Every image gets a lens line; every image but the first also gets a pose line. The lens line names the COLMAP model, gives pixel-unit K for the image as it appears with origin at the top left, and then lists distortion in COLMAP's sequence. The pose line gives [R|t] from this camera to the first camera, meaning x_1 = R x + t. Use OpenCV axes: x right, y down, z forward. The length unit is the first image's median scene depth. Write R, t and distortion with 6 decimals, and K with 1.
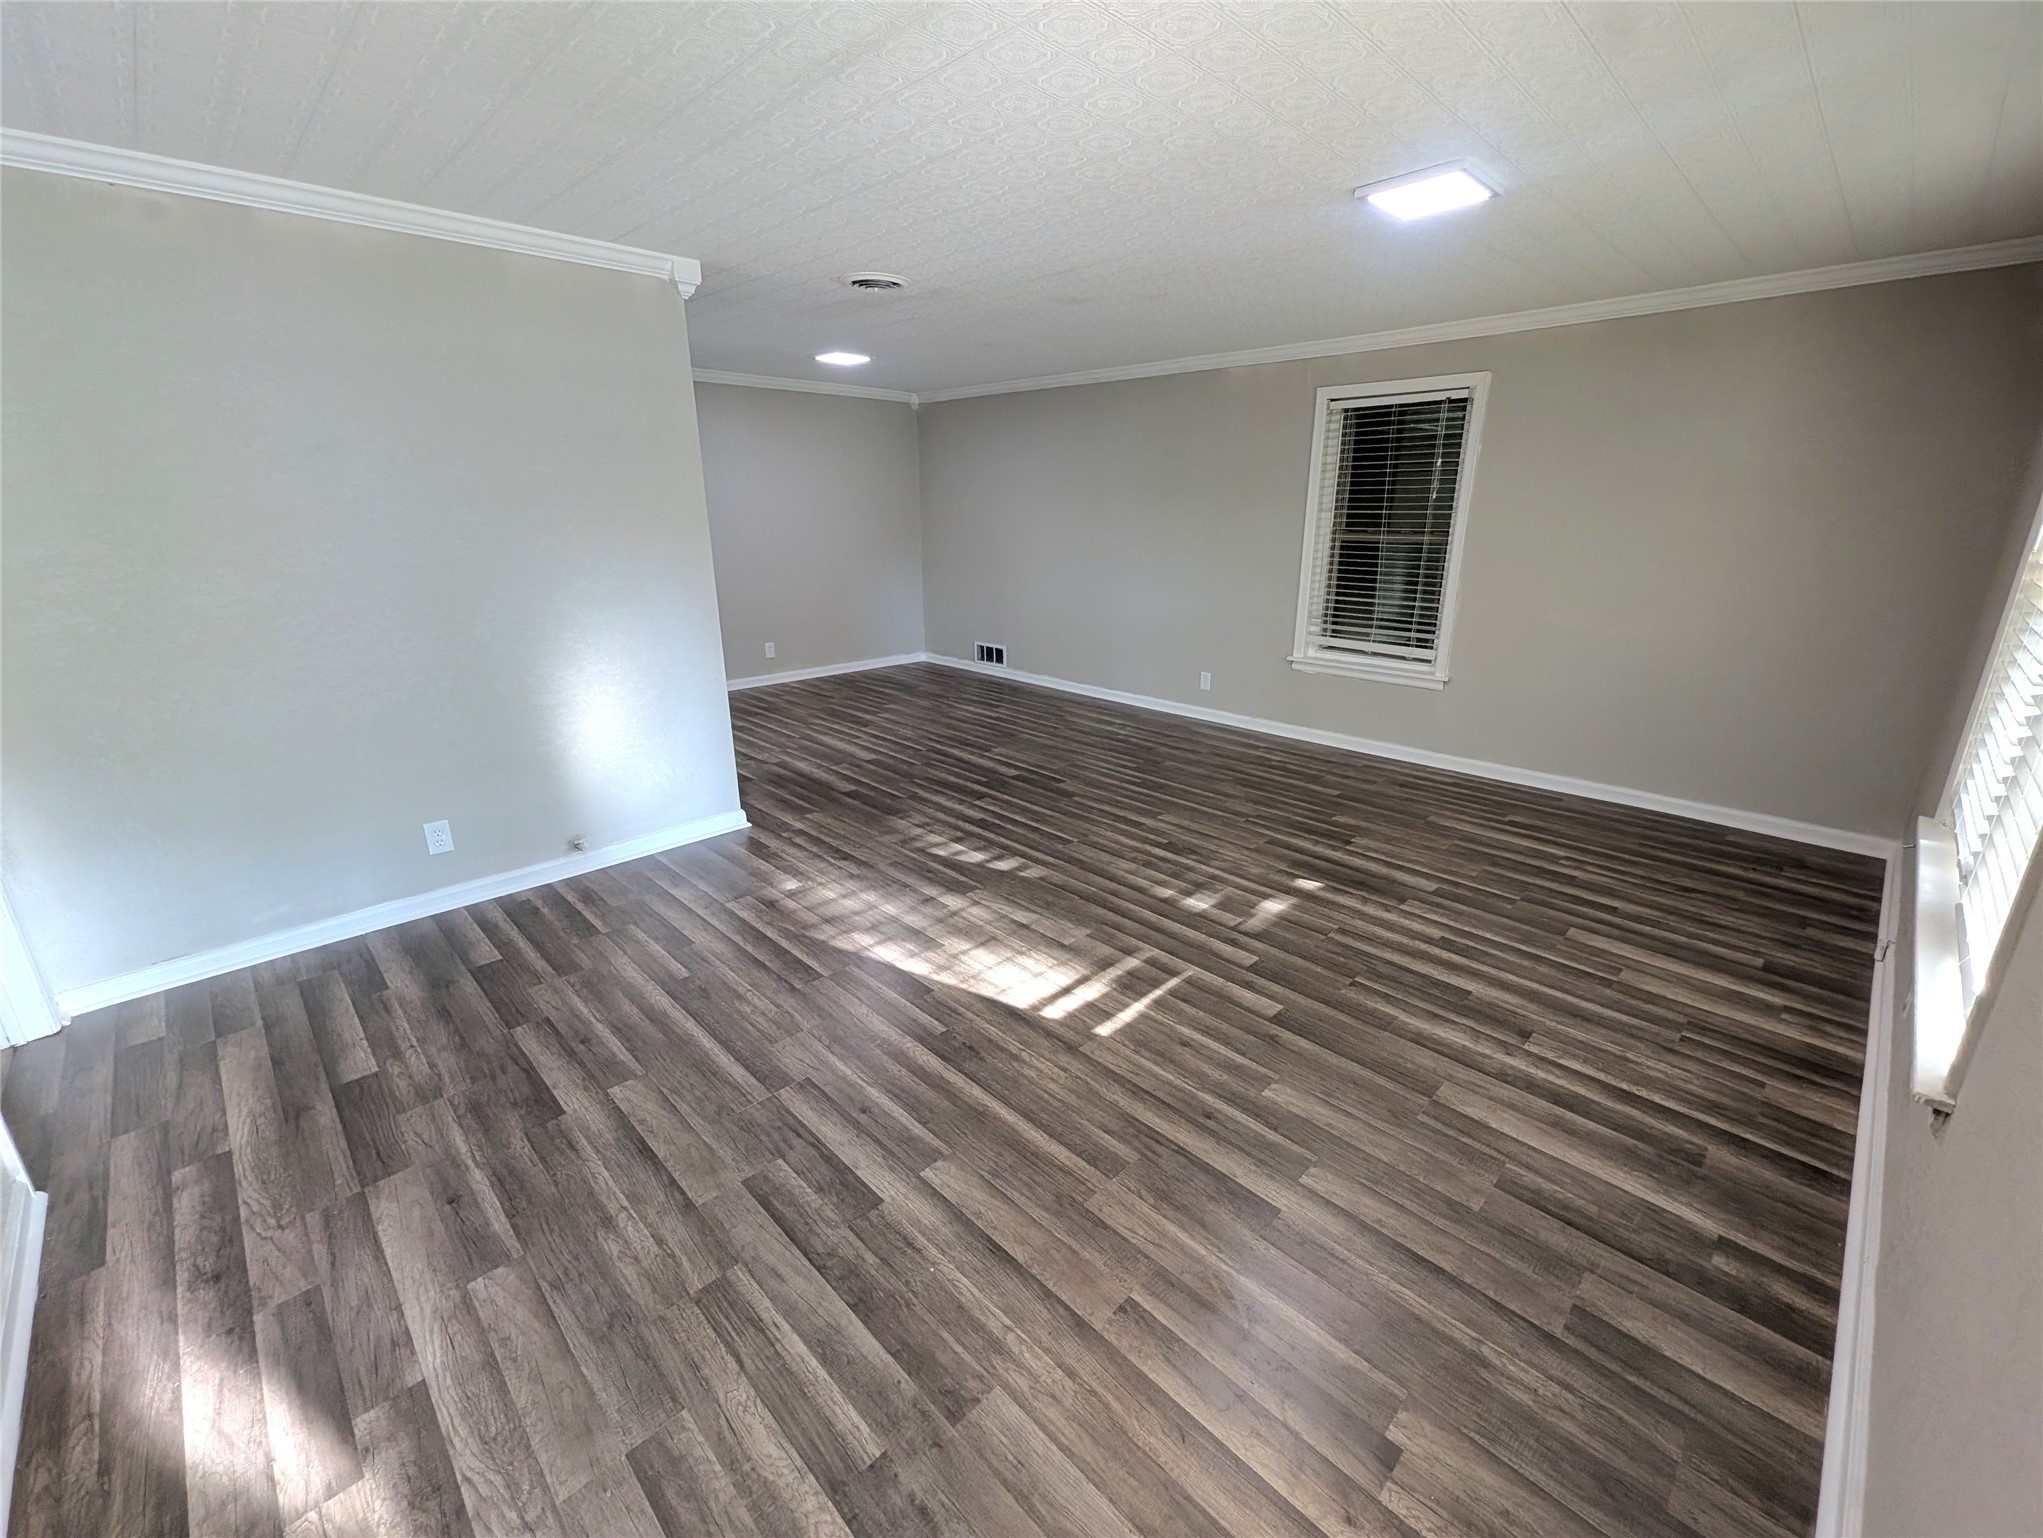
lens RADIAL K [[841.4, 0, 1026.9], [0, 841.4, 765.9], [0, 0, 1]] dist [0.001408, -0.001384]
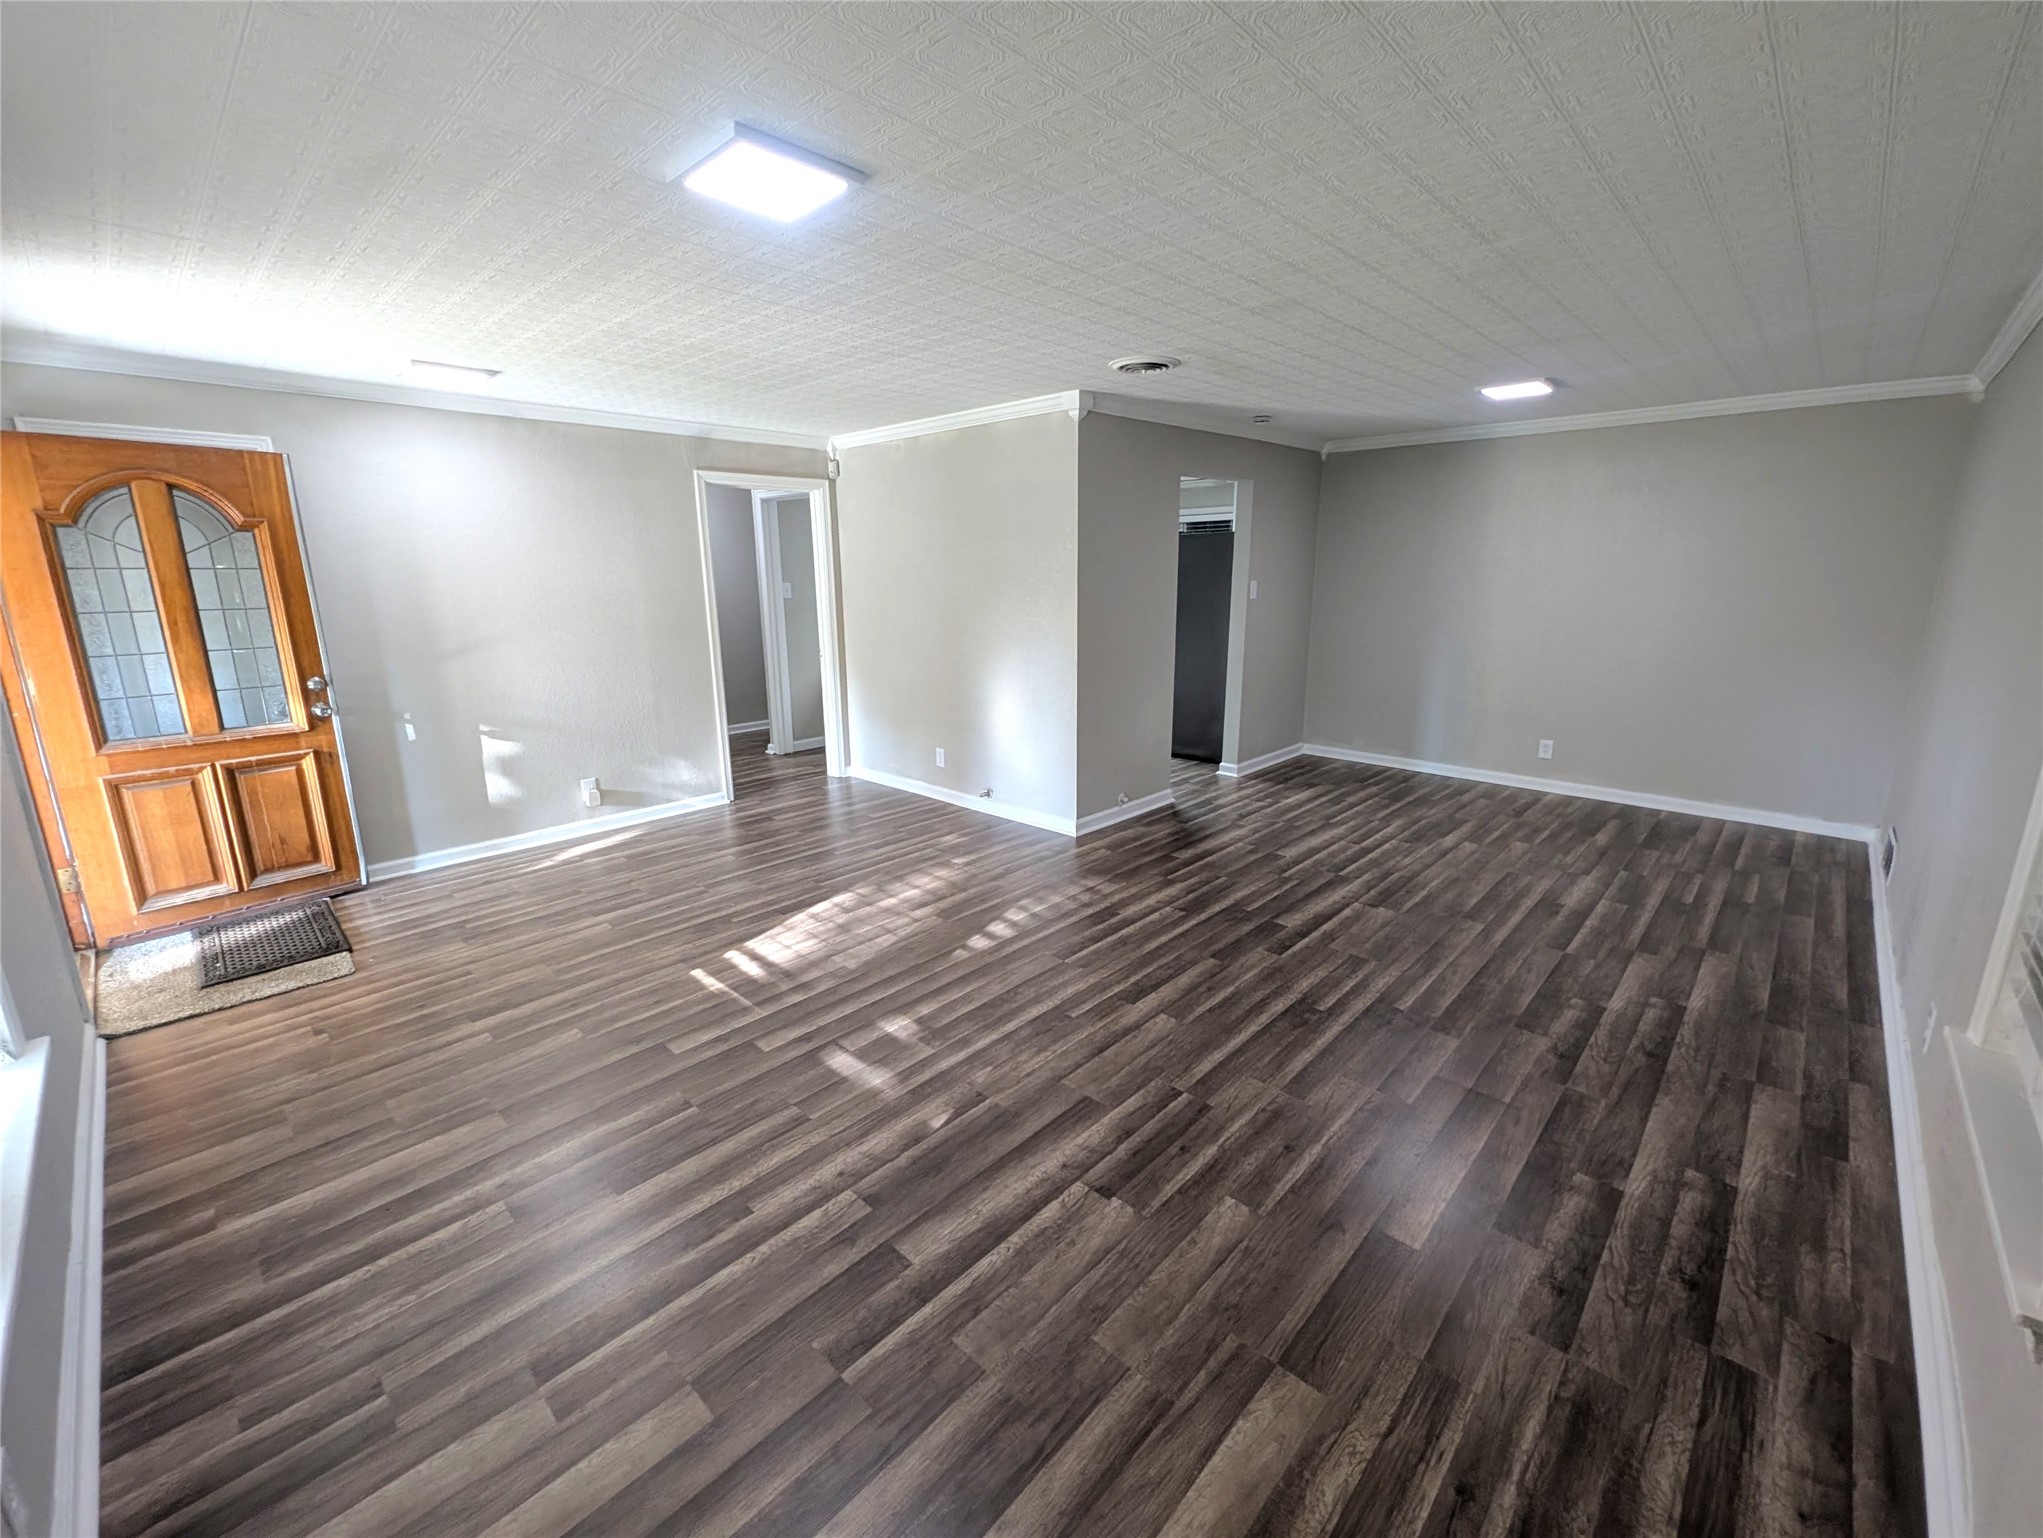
lens RADIAL K [[841.4, 0, 1026.9], [0, 841.4, 765.9], [0, 0, 1]] dist [0.001408, -0.001384]
pose [[0.032578, 0.229993, -0.972647, 1.354431], [-0.292743, 0.932680, 0.210737, -0.426596], [0.955636, 0.277871, 0.097713, 1.314555]]
